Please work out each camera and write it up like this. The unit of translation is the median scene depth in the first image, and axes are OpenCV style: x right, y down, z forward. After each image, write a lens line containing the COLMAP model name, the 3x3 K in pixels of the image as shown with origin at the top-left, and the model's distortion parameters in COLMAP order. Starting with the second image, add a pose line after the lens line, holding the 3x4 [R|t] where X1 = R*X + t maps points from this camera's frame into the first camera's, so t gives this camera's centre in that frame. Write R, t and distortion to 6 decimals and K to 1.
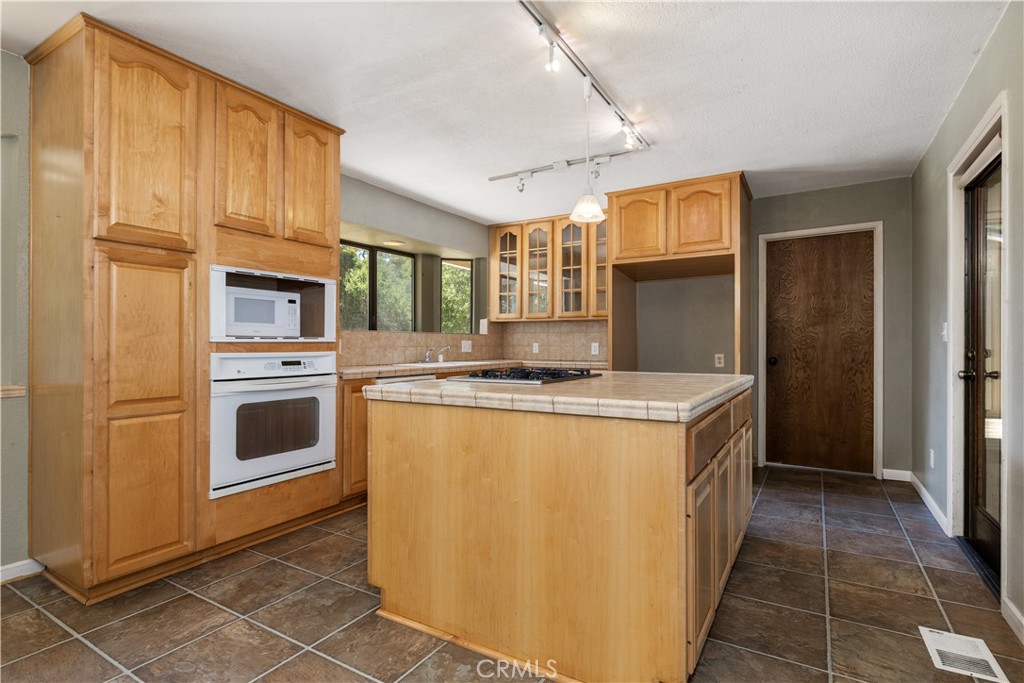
lens RADIAL K [[505.9, 0, 512.0], [0, 505.9, 341.5], [0, 0, 1]] dist [0.004426, 0.000487]
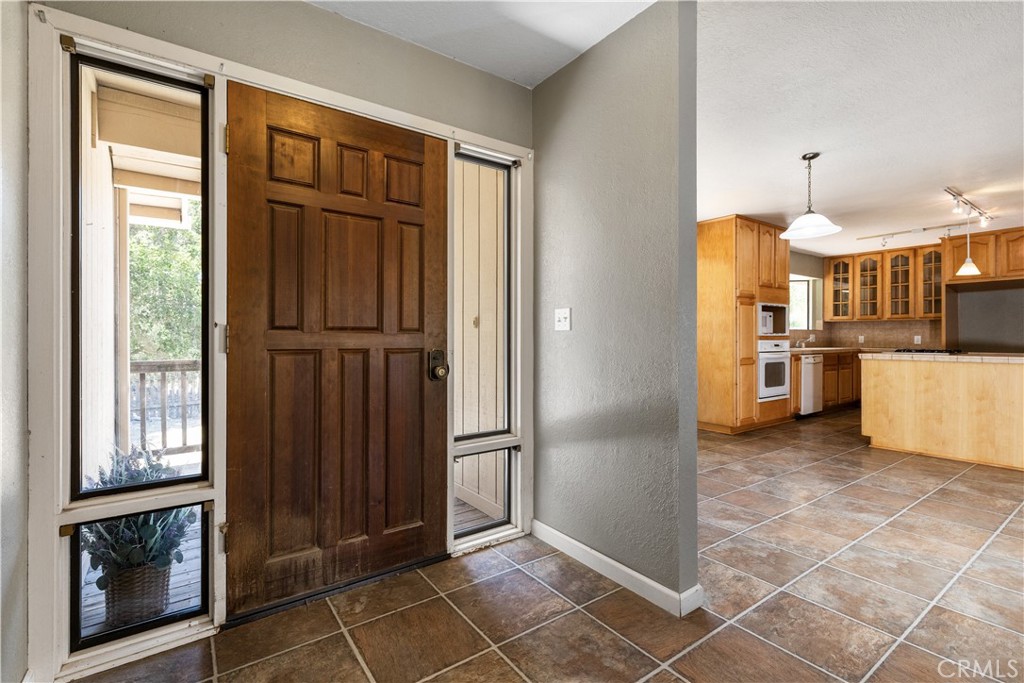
lens RADIAL K [[465.2, 0, 512.0], [0, 465.2, 341.5], [0, 0, 1]] dist [0.007712, -0.000278]
pose [[0.919730, 0.005719, -0.392511, -0.493480], [0.001058, 0.999854, 0.017045, -0.006506], [0.392551, -0.016092, 0.919590, -0.894995]]
